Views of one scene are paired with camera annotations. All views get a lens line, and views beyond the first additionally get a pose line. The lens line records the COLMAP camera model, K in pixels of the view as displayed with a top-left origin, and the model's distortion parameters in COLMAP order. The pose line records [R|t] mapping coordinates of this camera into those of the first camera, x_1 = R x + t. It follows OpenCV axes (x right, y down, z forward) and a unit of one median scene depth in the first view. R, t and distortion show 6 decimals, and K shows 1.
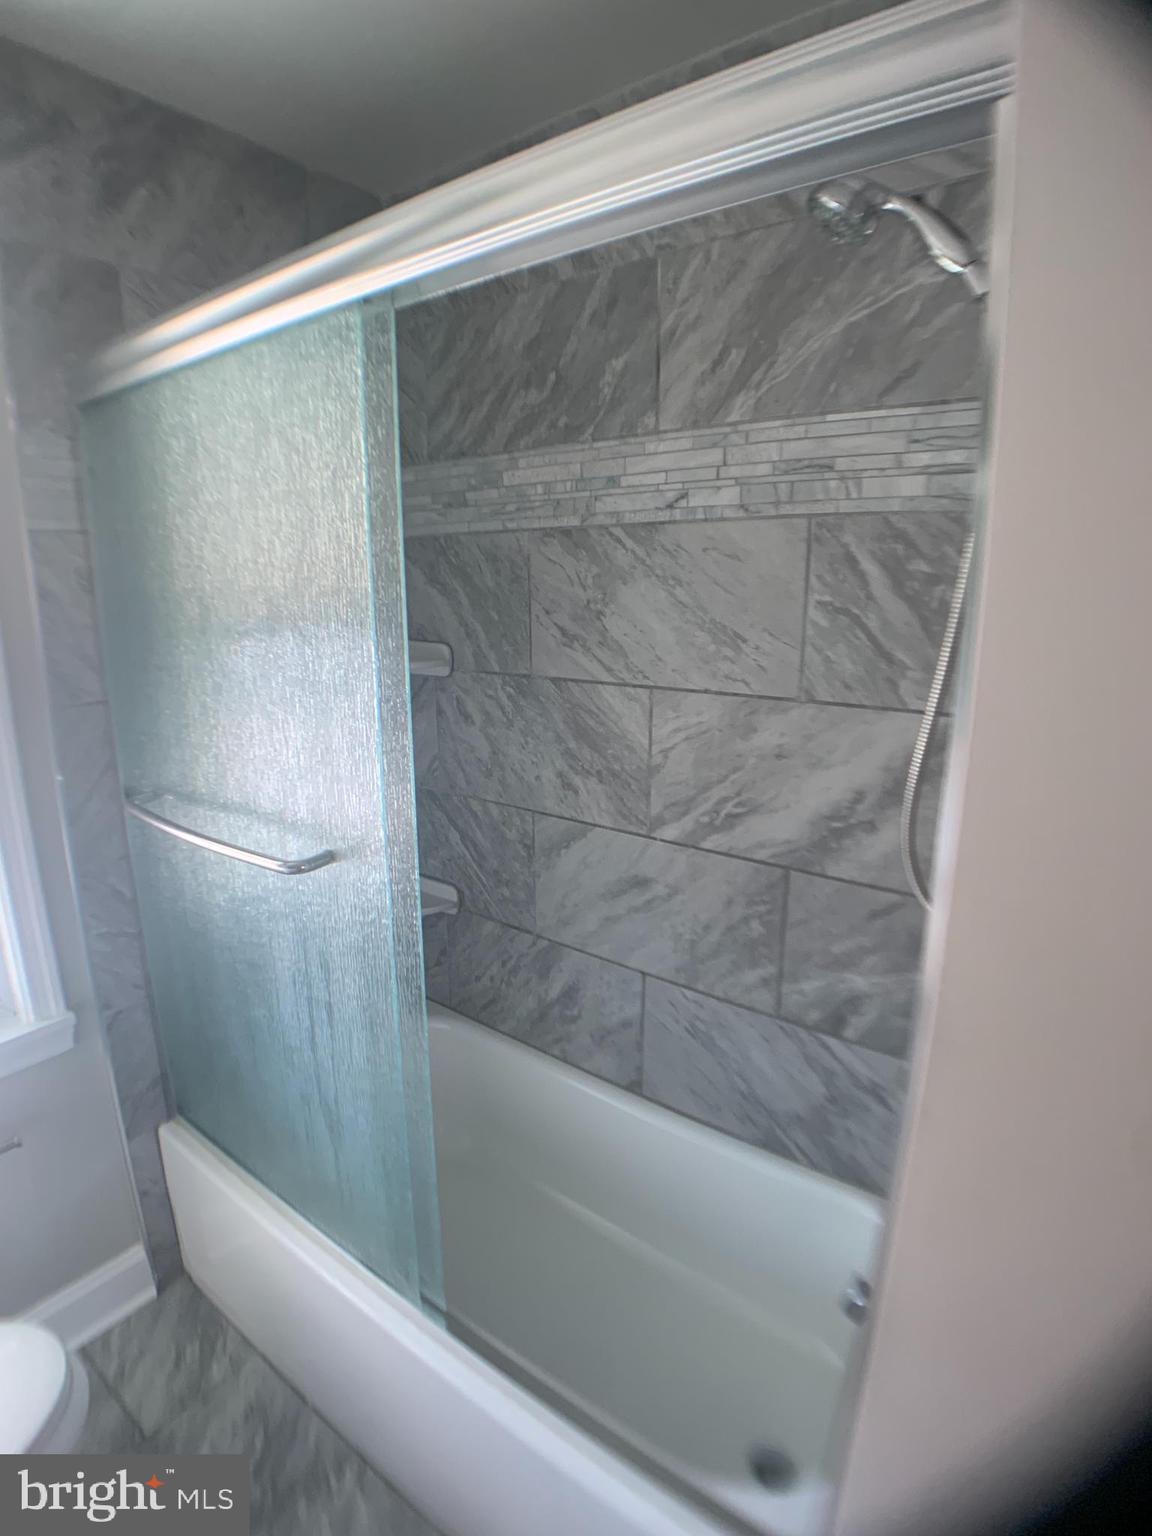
lens RADIAL K [[799.3, 0, 562.7], [0, 799.3, 771.5], [0, 0, 1]] dist [-0.085108, -0.003354]
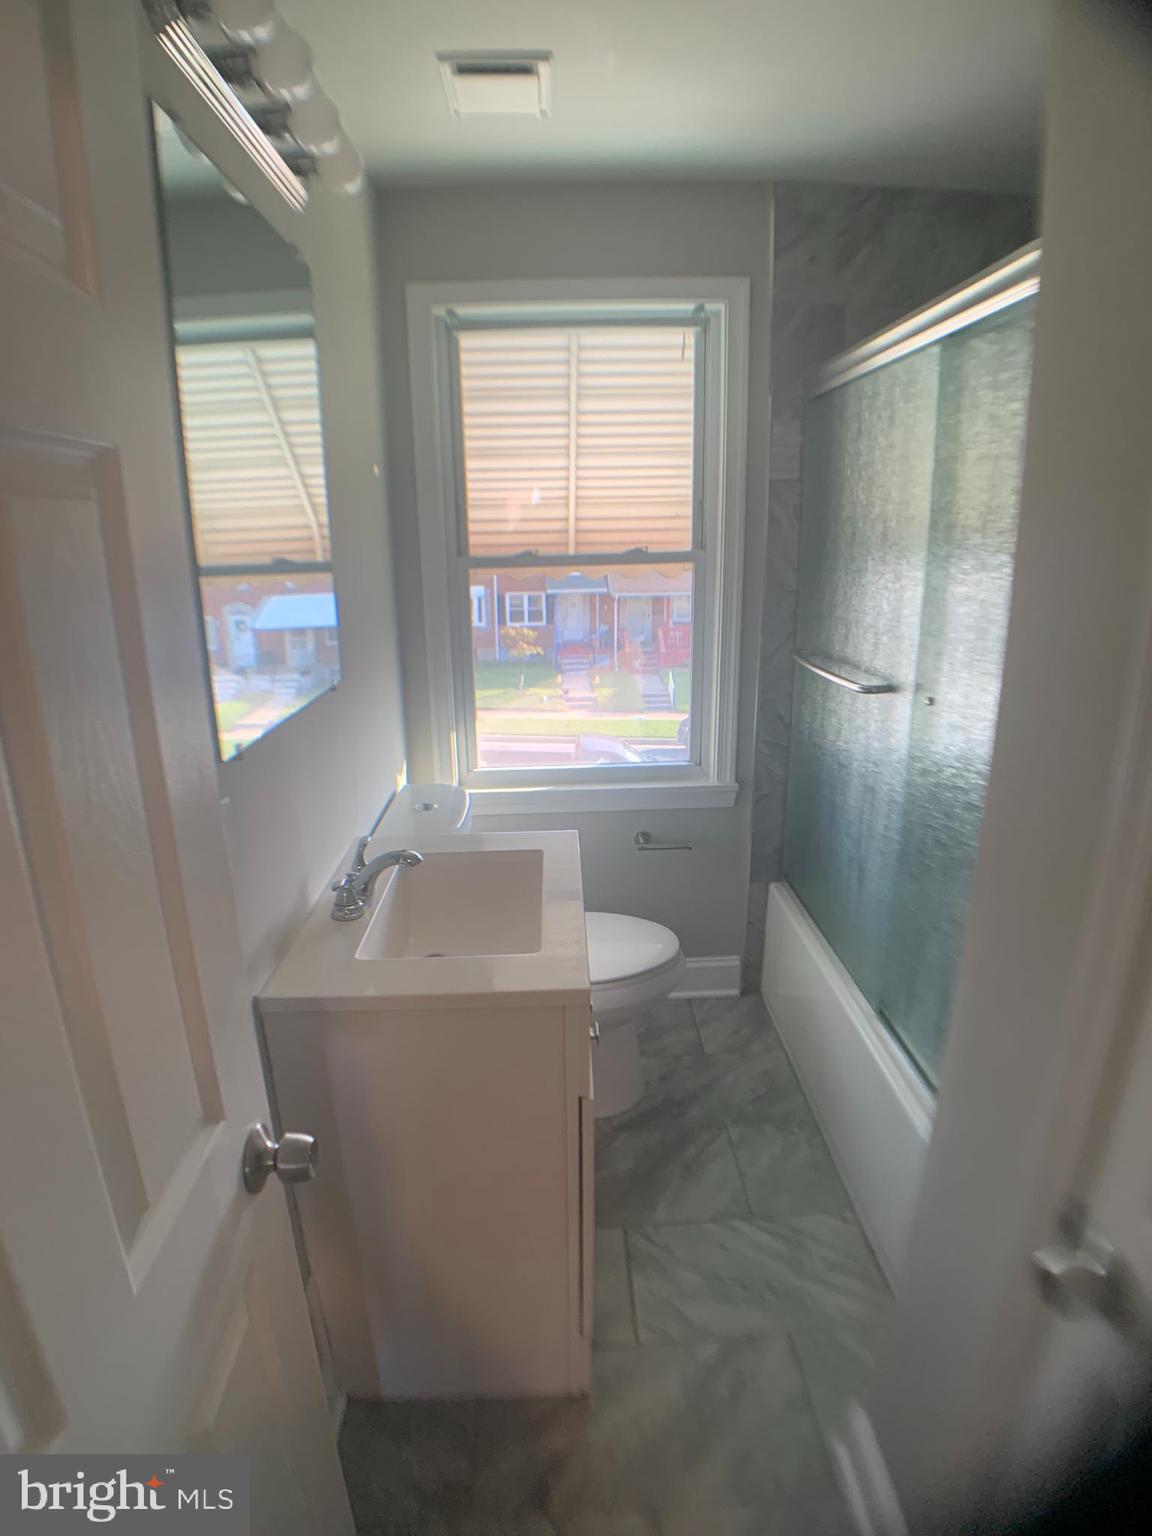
lens RADIAL K [[799.3, 0, 580.0], [0, 799.3, 770.6], [0, 0, 1]] dist [-0.085108, -0.003354]
pose [[0.650451, 0.219609, -0.727108, 0.355891], [-0.172530, 0.974985, 0.140135, 0.112477], [0.739694, 0.034297, 0.672069, -0.373149]]
